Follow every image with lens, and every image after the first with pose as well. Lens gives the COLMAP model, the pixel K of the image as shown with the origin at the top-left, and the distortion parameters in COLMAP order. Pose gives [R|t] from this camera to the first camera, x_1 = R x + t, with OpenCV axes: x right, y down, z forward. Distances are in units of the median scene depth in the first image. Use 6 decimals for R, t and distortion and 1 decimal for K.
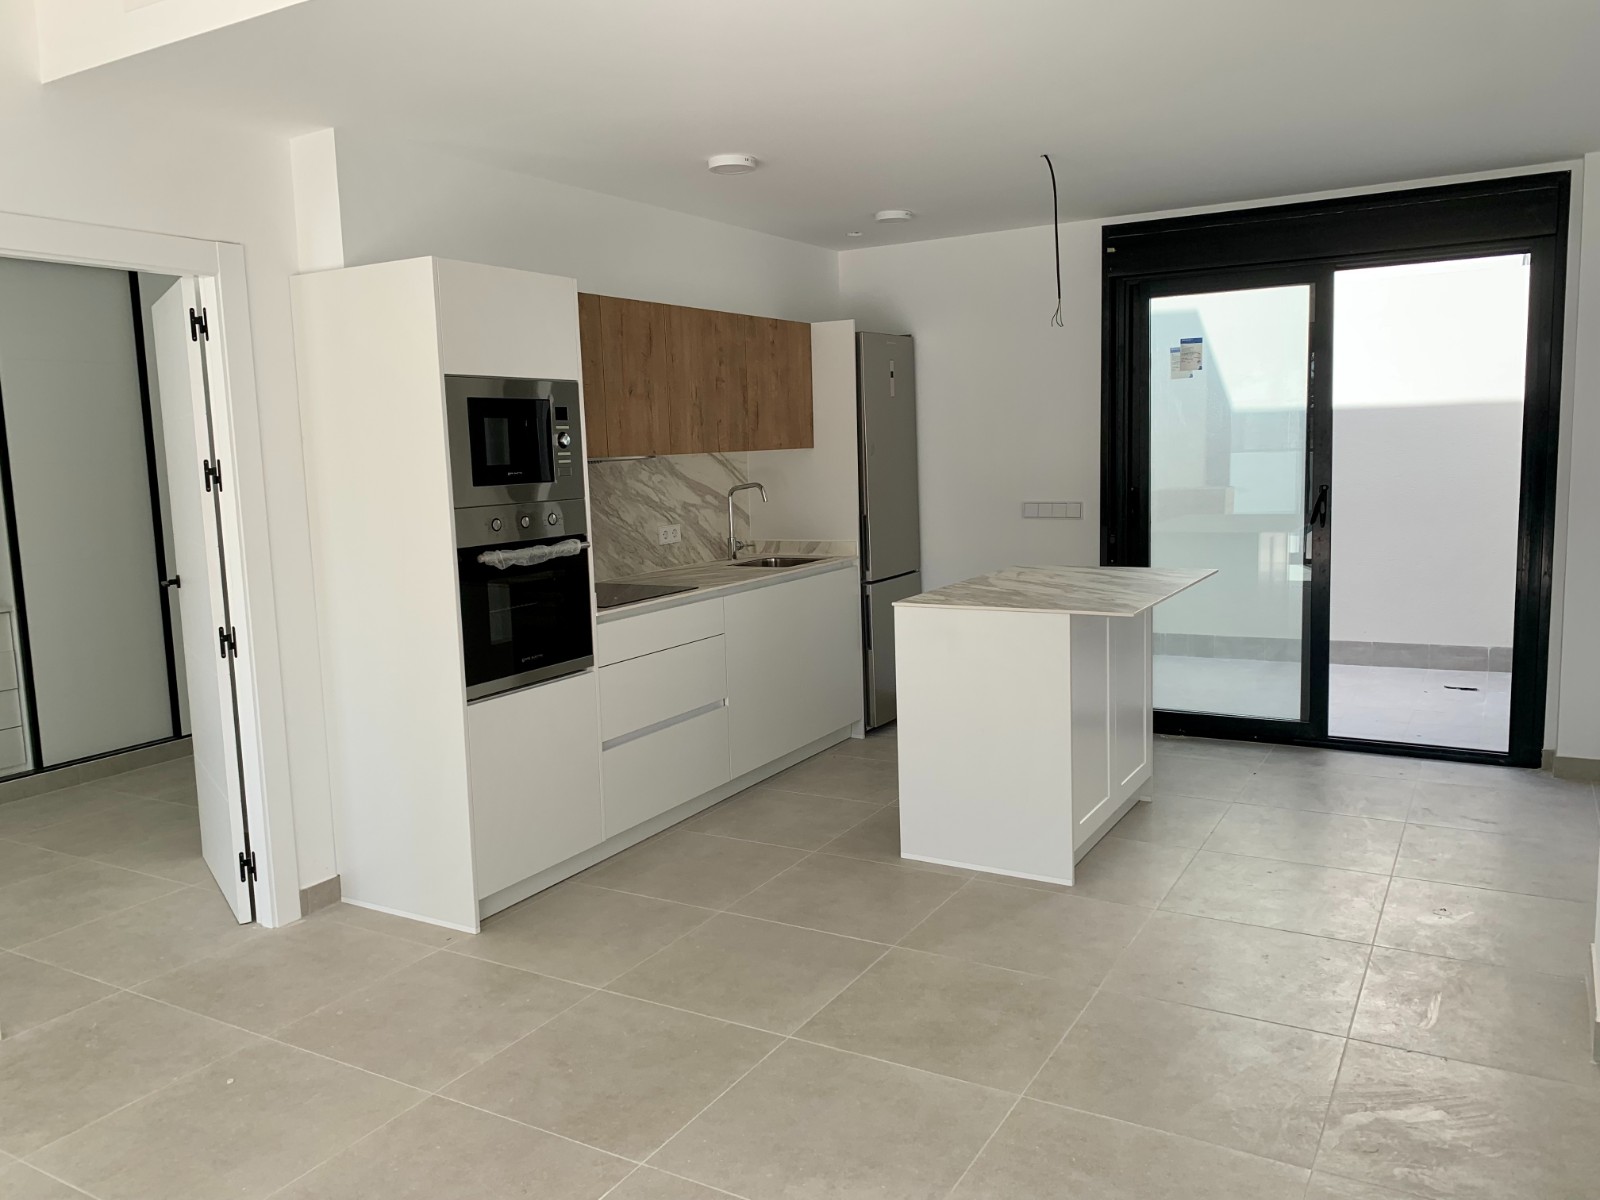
lens RADIAL K [[1202.3, 0, 779.1], [0, 1202.3, 590.3], [0, 0, 1]] dist [0.152671, -0.409212]
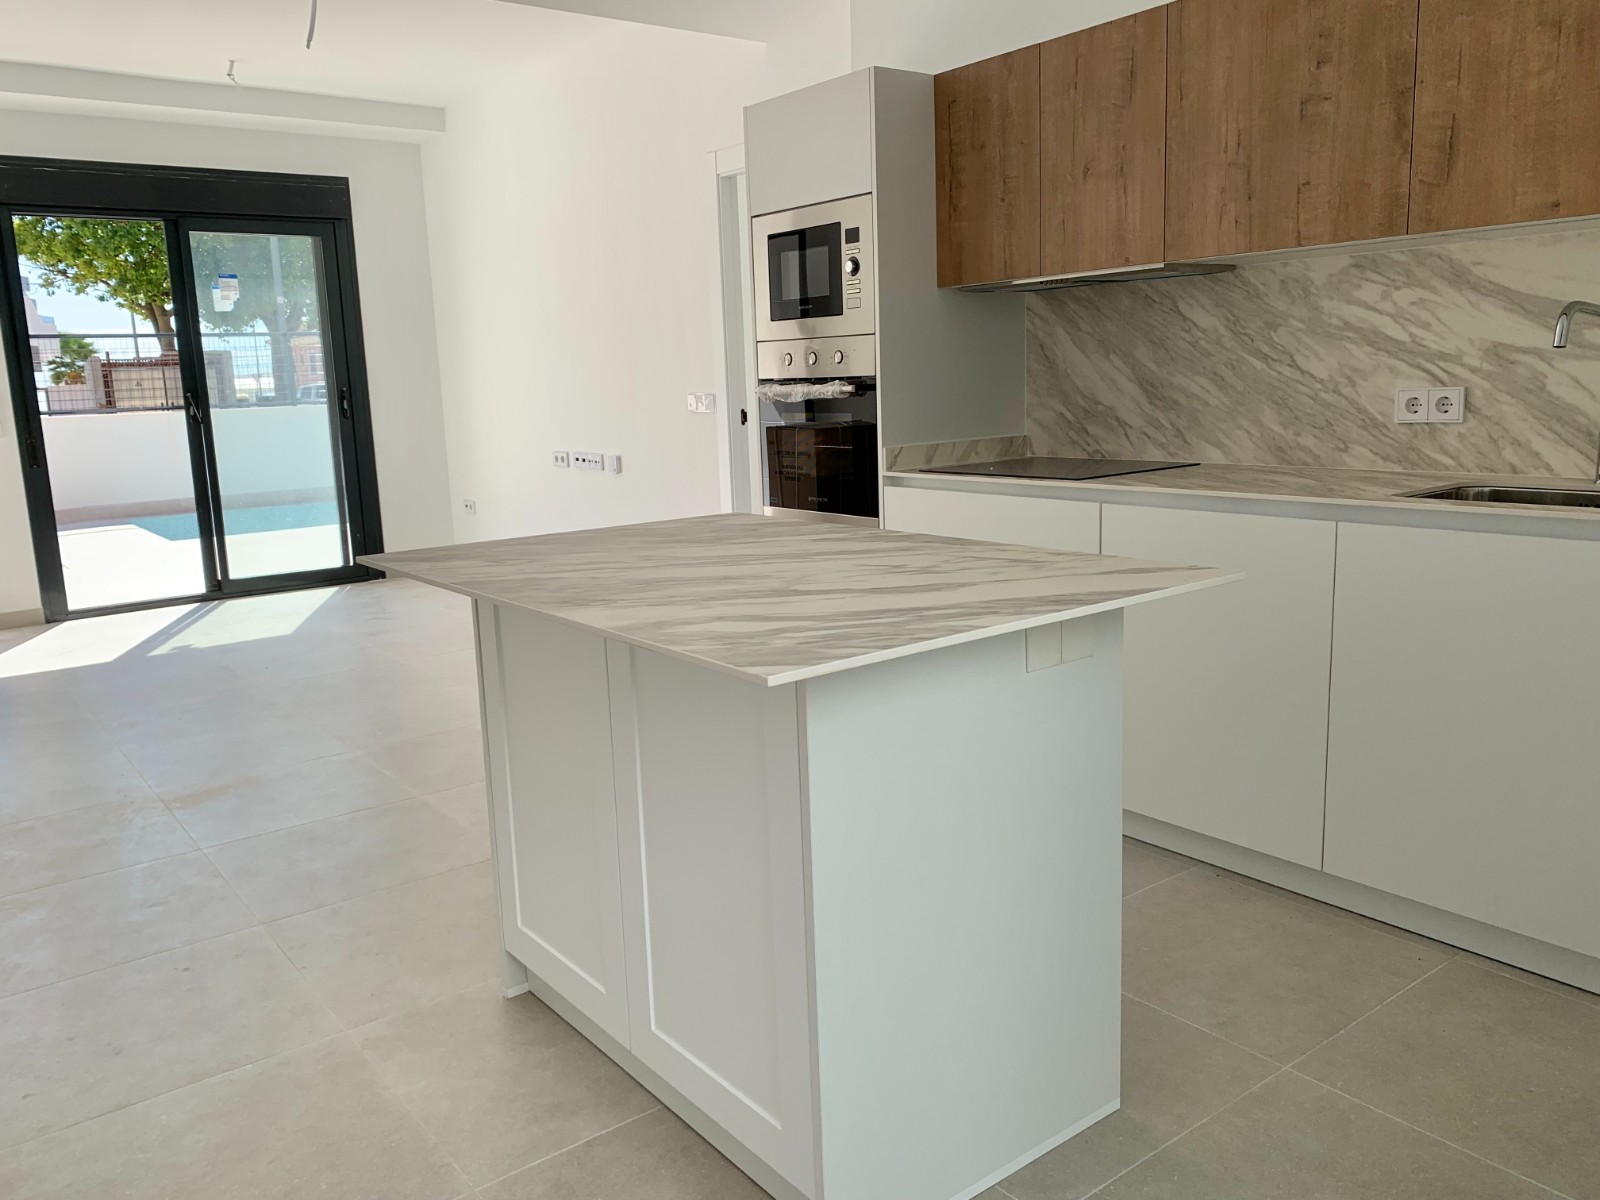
lens RADIAL K [[1224.3, 0, 800.0], [0, 1224.3, 600.0], [0, 0, 1]] dist [0.013132, -0.010166]
pose [[-0.361961, 0.218619, -0.906195, 0.525689], [-0.064381, 0.963927, 0.258263, -0.088186], [0.929968, 0.151823, -0.334829, 0.975284]]
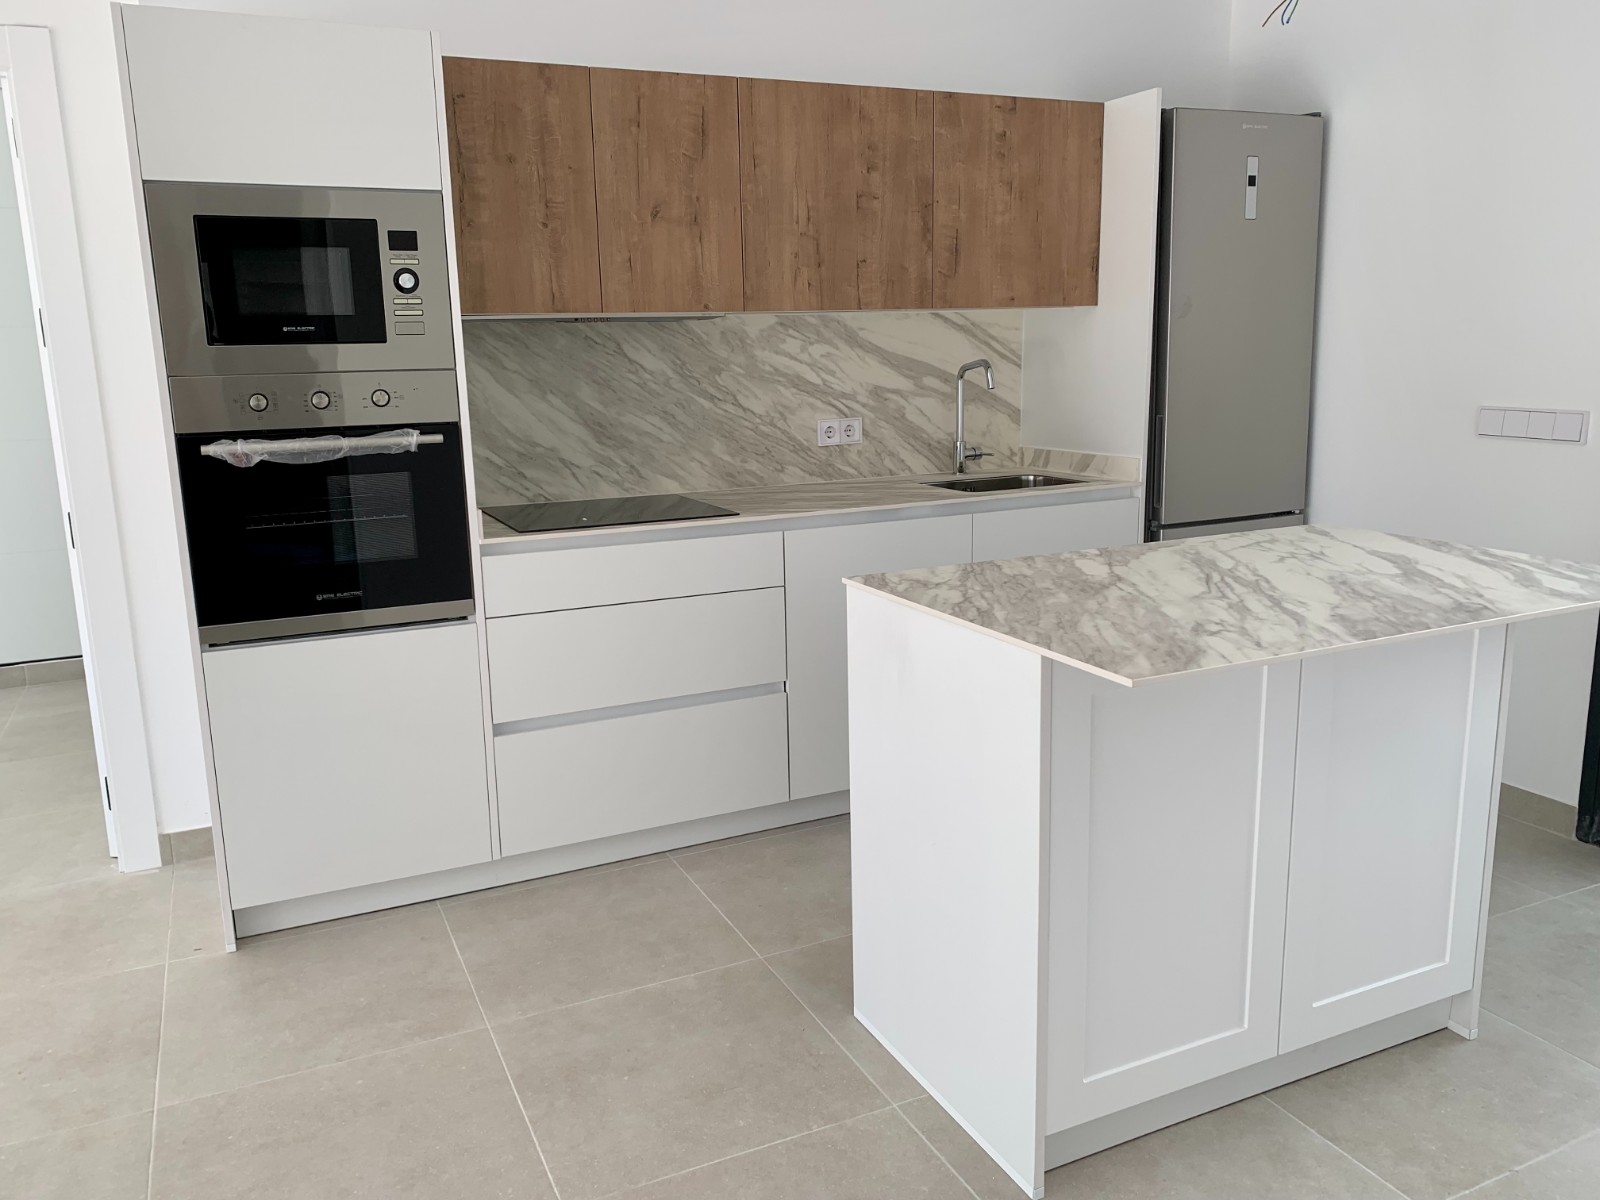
lens RADIAL K [[1202.3, 0, 779.1], [0, 1202.3, 590.3], [0, 0, 1]] dist [0.152671, -0.409212]
pose [[0.822984, 0.126291, -0.553848, 0.293017], [-0.073475, 0.990449, 0.116667, -0.035681], [0.563293, -0.055322, 0.824403, 0.410033]]
